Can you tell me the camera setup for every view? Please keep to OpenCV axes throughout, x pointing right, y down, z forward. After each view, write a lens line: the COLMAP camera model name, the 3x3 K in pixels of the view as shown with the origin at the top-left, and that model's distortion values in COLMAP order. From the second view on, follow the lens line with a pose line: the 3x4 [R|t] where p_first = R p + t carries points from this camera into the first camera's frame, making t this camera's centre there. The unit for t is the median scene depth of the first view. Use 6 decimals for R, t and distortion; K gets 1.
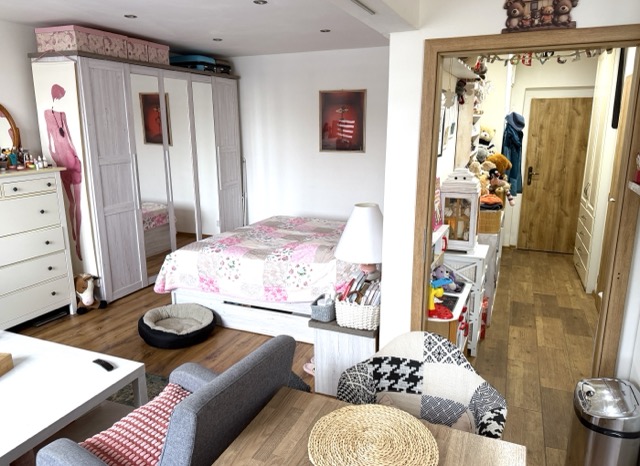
lens RADIAL K [[460.9, 0, 320.6], [0, 460.9, 230.7], [0, 0, 1]] dist [0.074617, -0.090677]
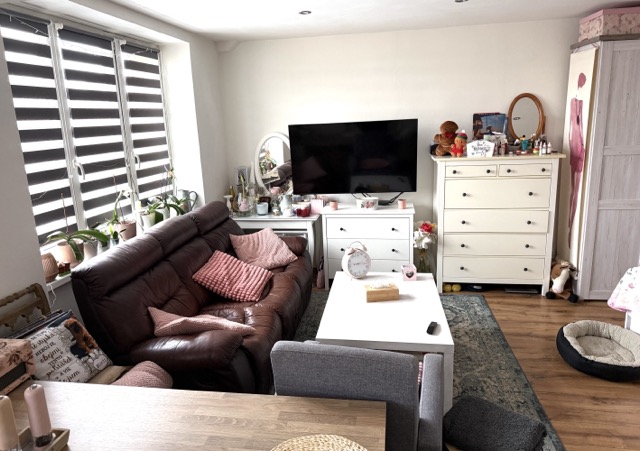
lens RADIAL K [[450.3, 0, 311.0], [0, 450.3, 213.1], [0, 0, 1]] dist [0.031794, -0.049845]
pose [[0.226112, 0.195572, -0.954267, 0.288033], [-0.181021, 0.971010, 0.156111, -0.065162], [0.957134, 0.137444, 0.254960, 0.233505]]
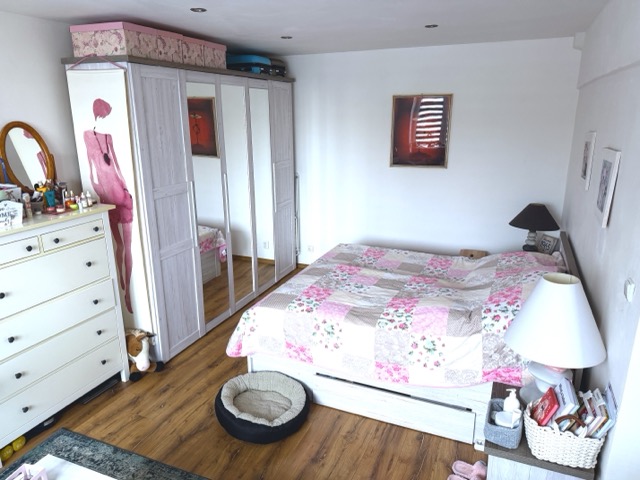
lens RADIAL K [[448.8, 0, 320.0], [0, 448.8, 240.0], [0, 0, 1]] dist [0.093225, -0.123460]
pose [[0.999981, -0.005219, 0.003256, -0.196792], [0.005058, 0.998852, 0.047638, -0.109550], [-0.003501, -0.047620, 0.998859, 0.220435]]
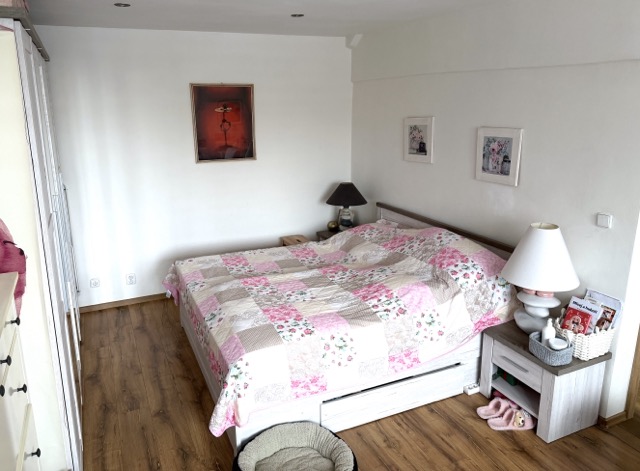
lens RADIAL K [[478.2, 0, 299.4], [0, 478.2, 217.0], [0, 0, 1]] dist [0.089986, -0.149389]
pose [[0.680600, -0.180406, 0.710097, -0.669842], [0.174941, 0.981191, 0.081606, -0.173715], [-0.711463, 0.068684, 0.699359, 0.484697]]
